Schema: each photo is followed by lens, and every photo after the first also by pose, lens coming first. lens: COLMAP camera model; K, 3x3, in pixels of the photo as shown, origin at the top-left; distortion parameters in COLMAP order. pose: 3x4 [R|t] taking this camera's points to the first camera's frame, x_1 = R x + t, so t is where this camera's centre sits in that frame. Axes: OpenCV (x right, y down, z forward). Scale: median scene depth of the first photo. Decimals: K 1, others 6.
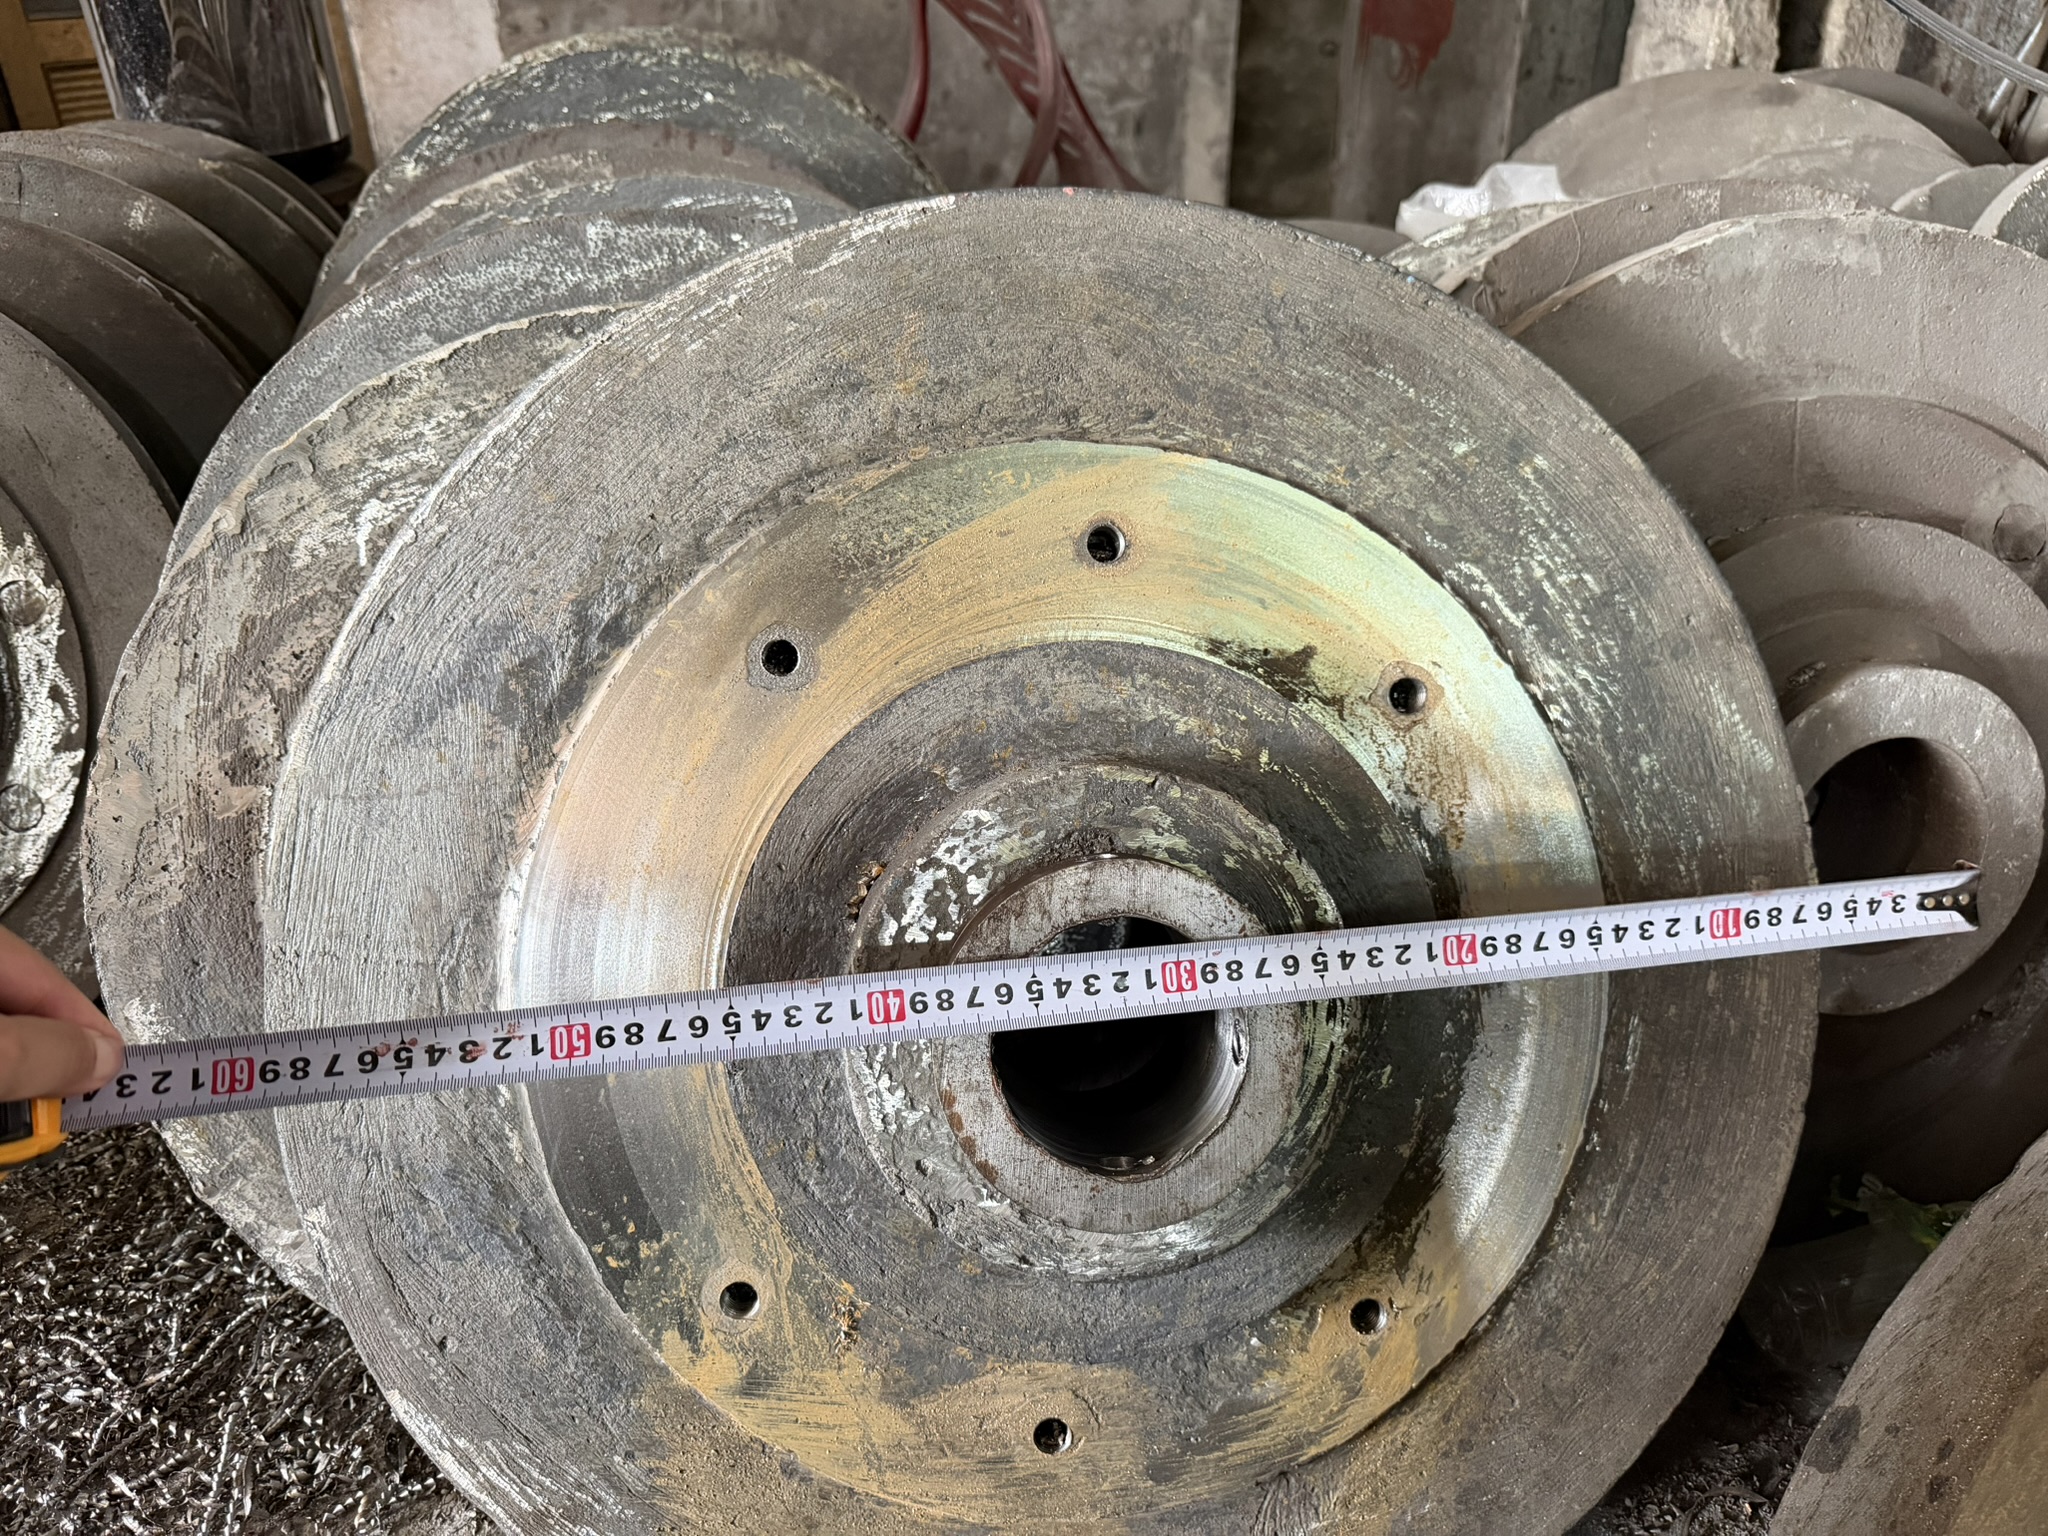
lens RADIAL K [[1450.8, 0, 1029.0], [0, 1450.8, 765.0], [0, 0, 1]] dist [0.031753, -0.038732]
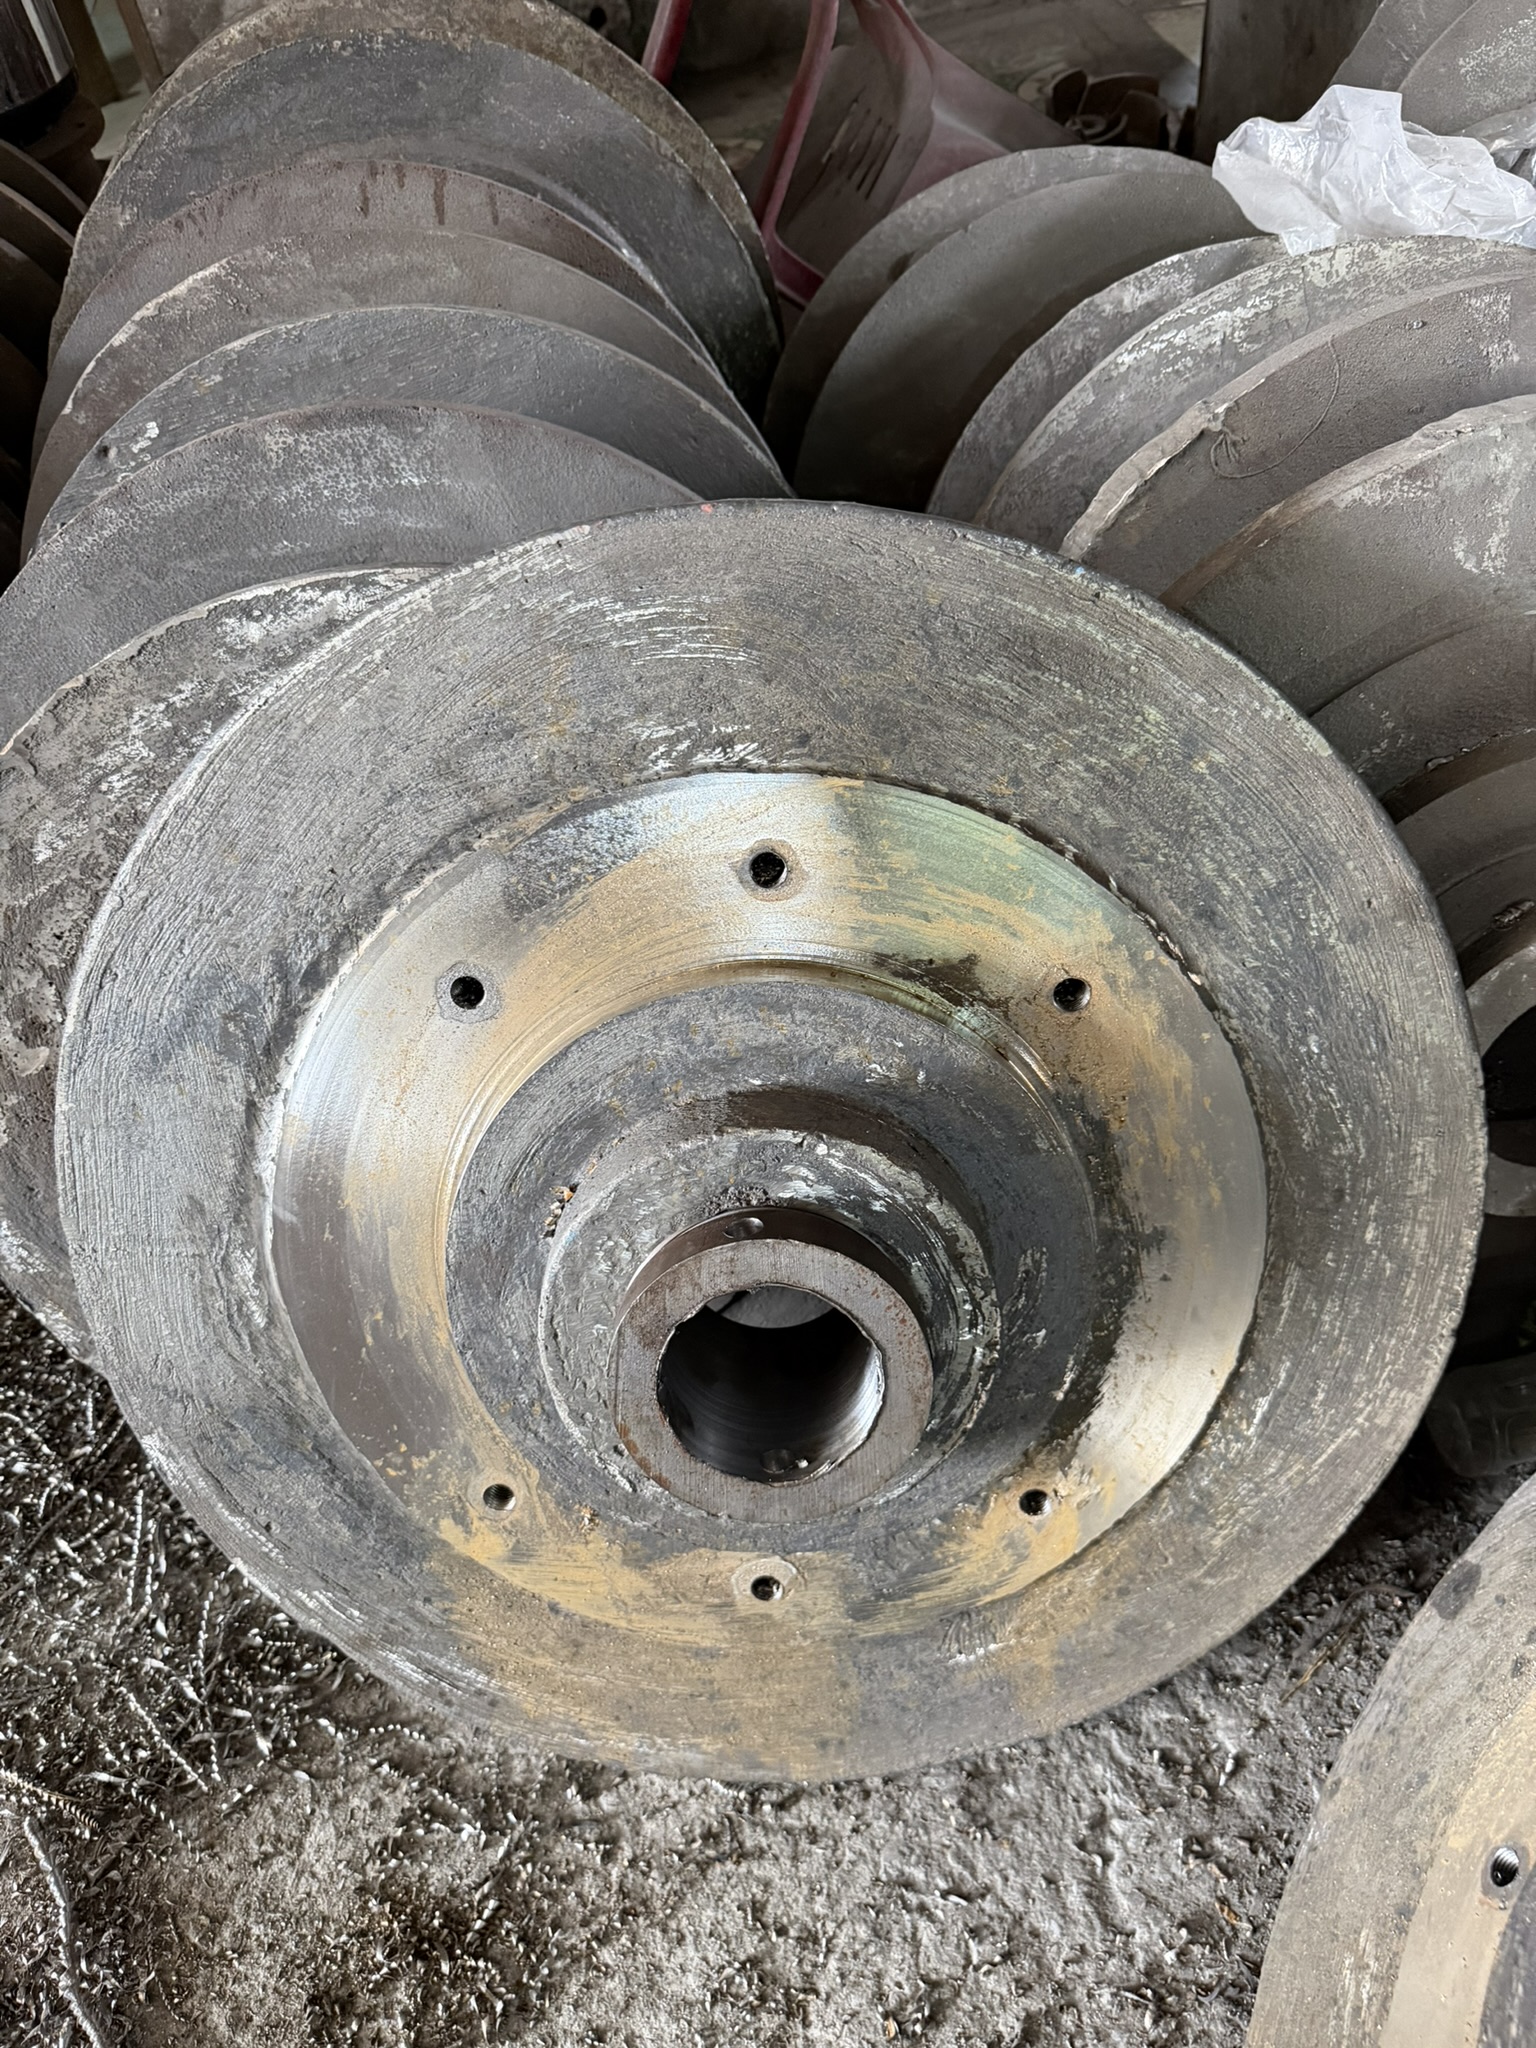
lens RADIAL K [[1450.8, 0, 768.8], [0, 1450.8, 1015.5], [0, 0, 1]] dist [0.031753, -0.038732]
pose [[0.993558, -0.020668, -0.111428, 0.160708], [0.053741, 0.951574, 0.302687, -0.353722], [0.099776, -0.306726, 0.946554, 0.004631]]
